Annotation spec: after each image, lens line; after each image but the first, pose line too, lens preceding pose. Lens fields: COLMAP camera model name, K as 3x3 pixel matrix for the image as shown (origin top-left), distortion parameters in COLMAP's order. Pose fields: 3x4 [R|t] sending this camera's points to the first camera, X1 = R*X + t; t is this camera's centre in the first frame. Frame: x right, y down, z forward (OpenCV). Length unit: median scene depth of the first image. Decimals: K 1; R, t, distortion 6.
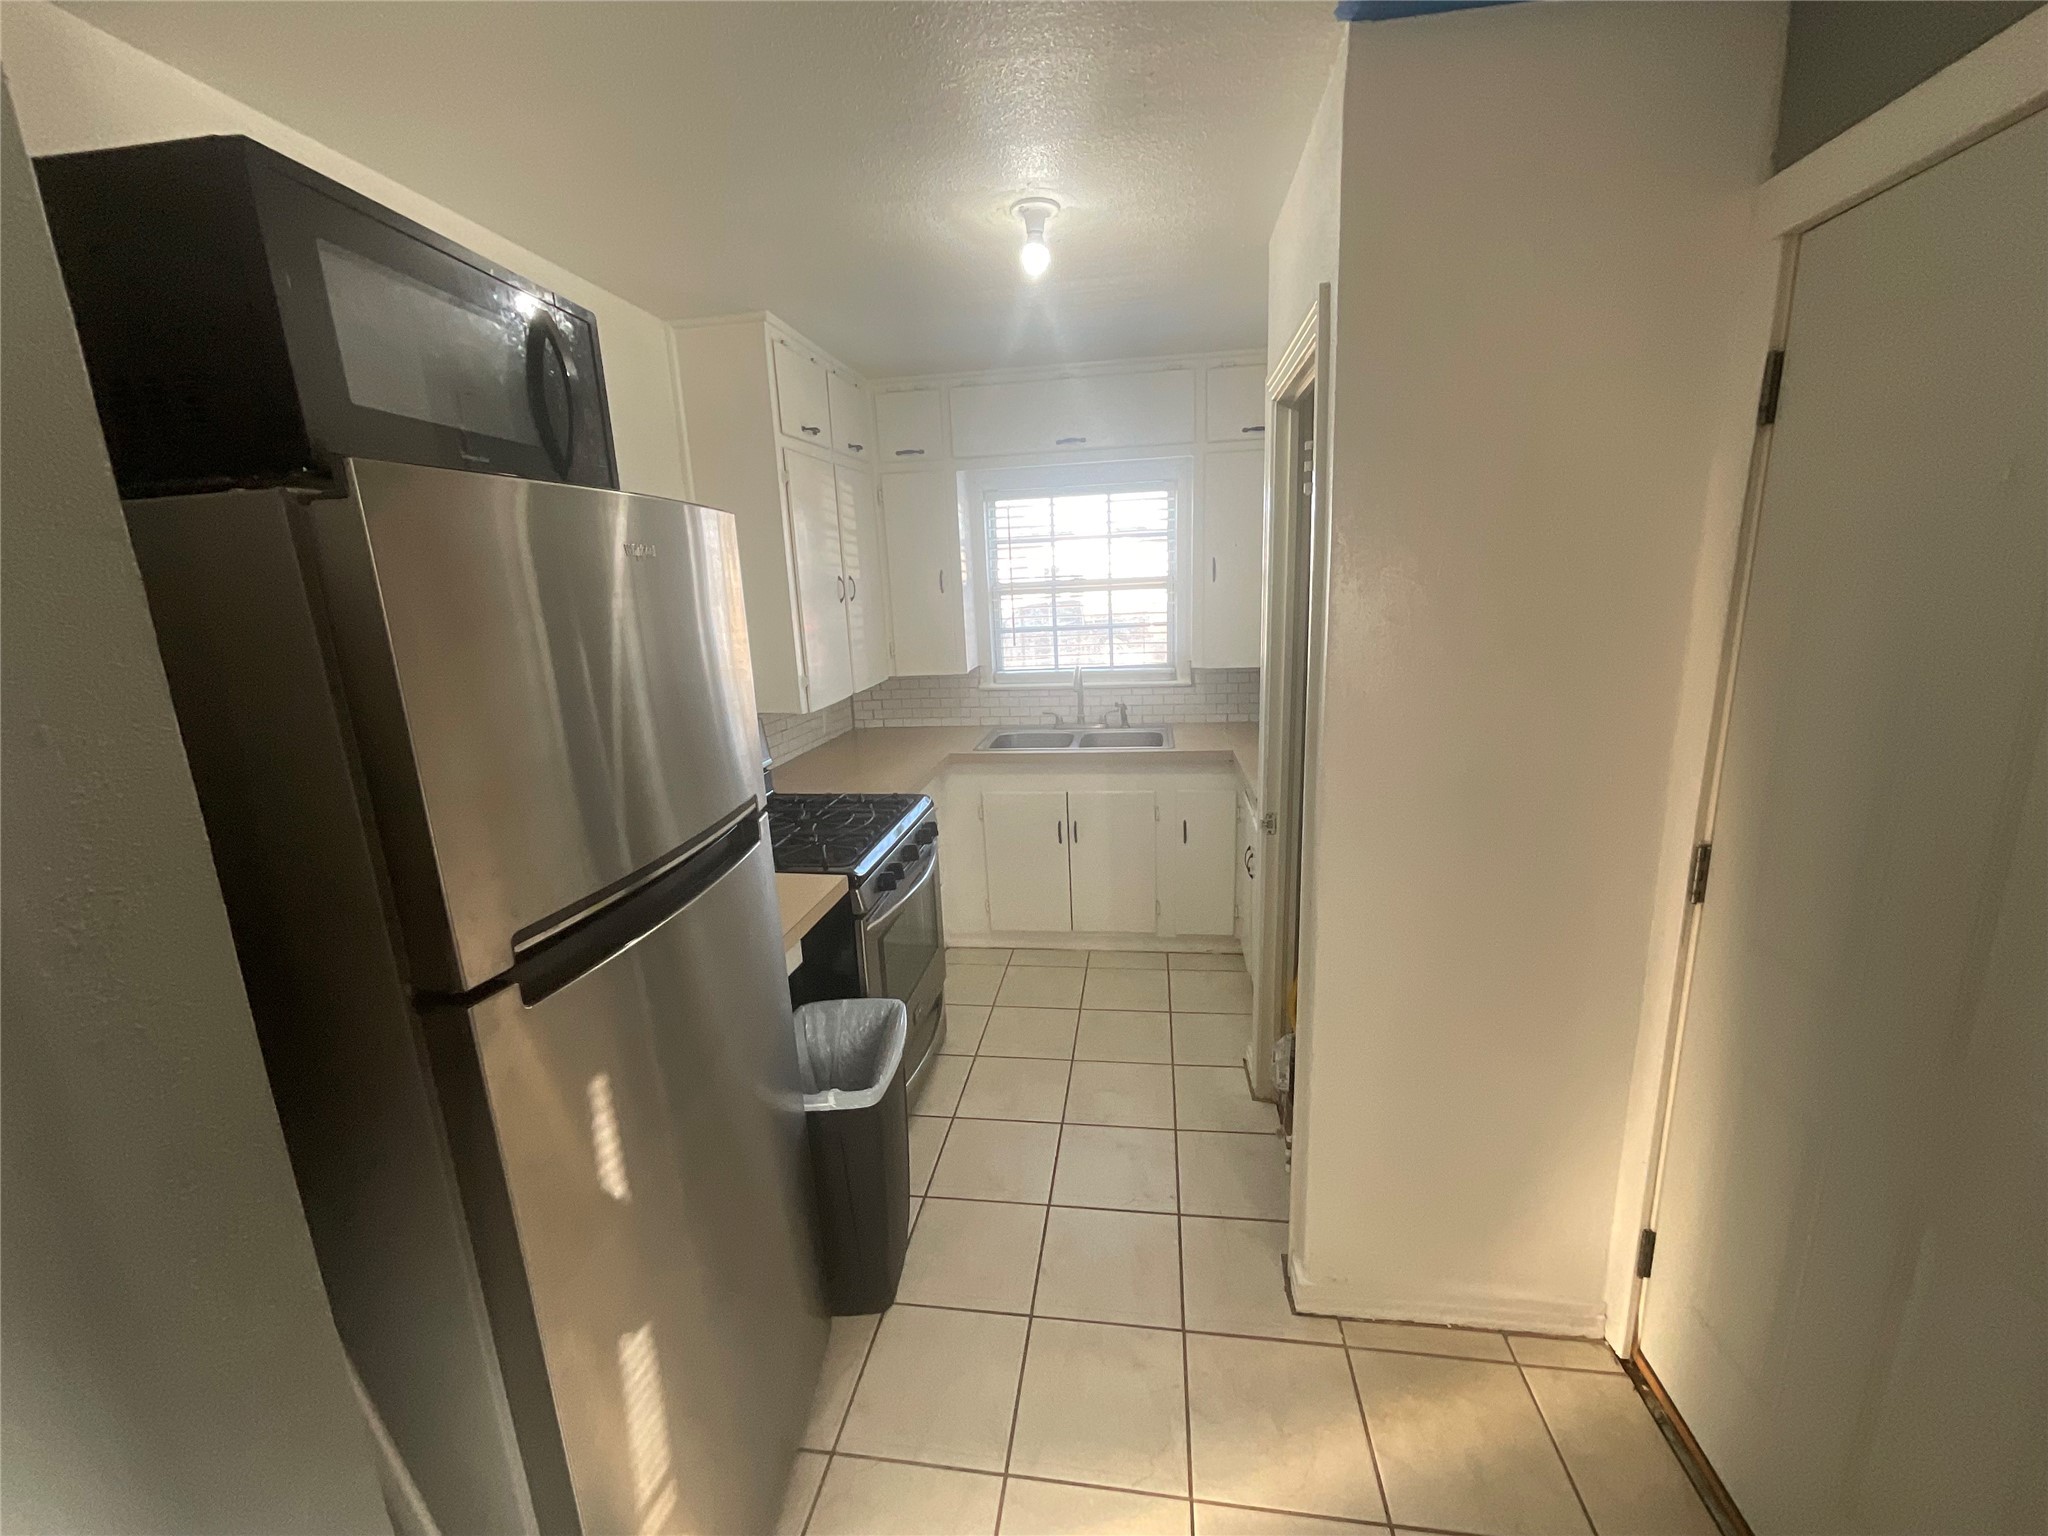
lens RADIAL K [[827.9, 0, 1012.1], [0, 827.9, 772.8], [0, 0, 1]] dist [0.004839, -0.001286]
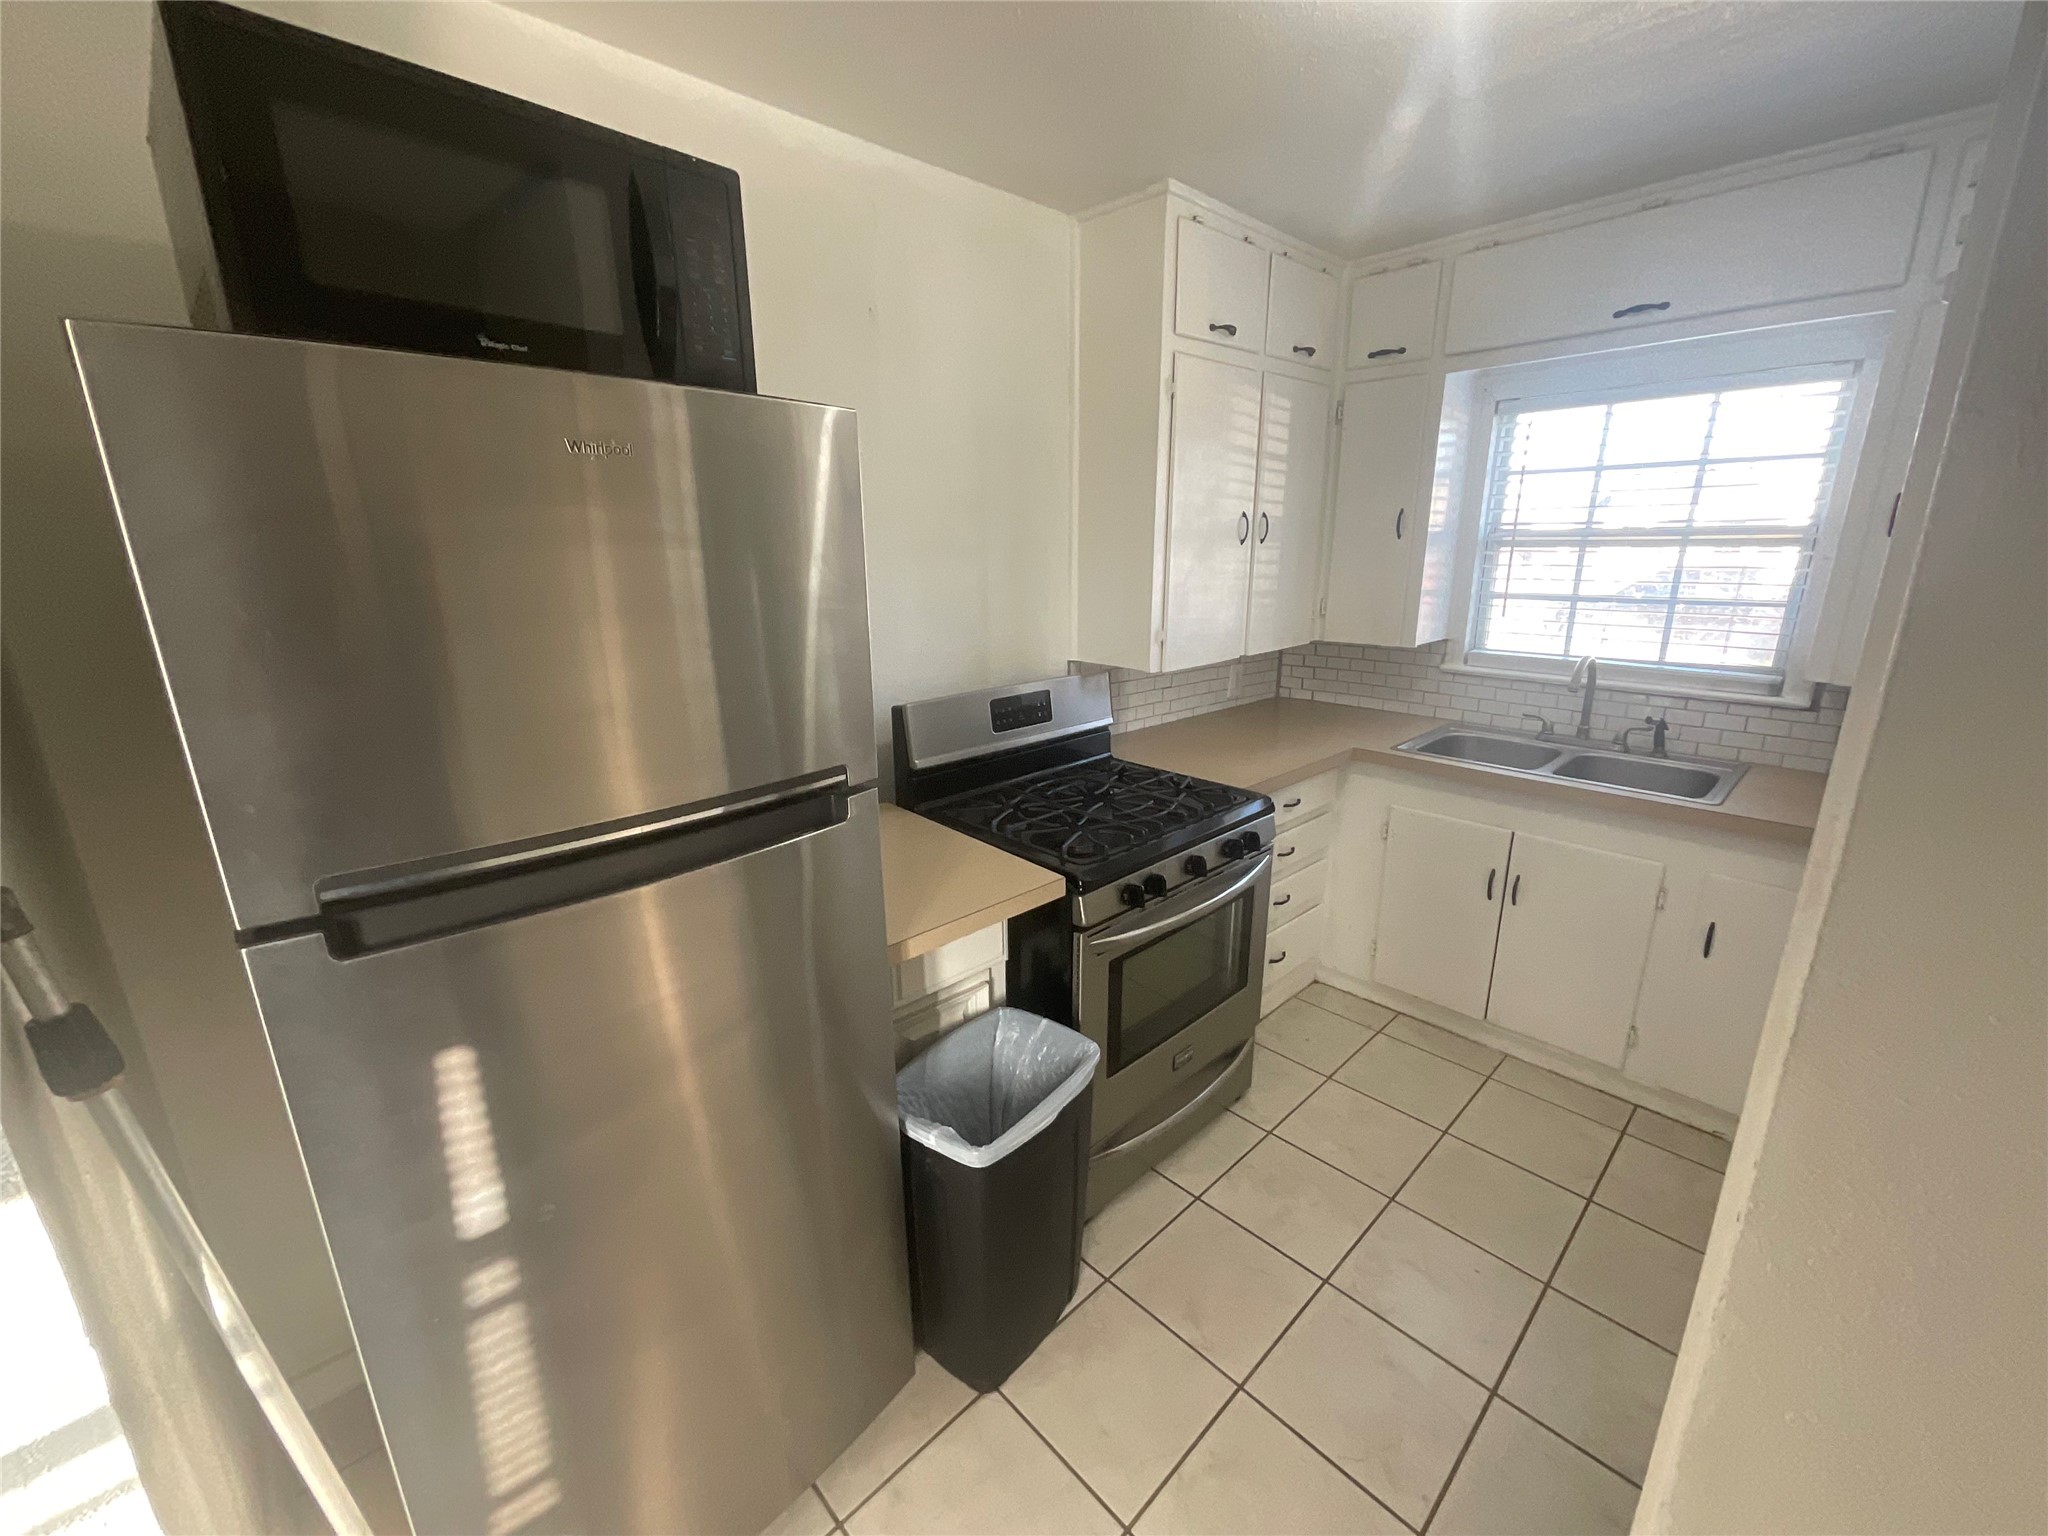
lens RADIAL K [[827.9, 0, 1035.7], [0, 827.9, 767.5], [0, 0, 1]] dist [0.004839, -0.001286]
pose [[0.794779, 0.197826, -0.573752, 0.125612], [-0.164670, 0.980211, 0.109866, -0.037613], [0.584133, 0.007161, 0.811627, 0.177060]]
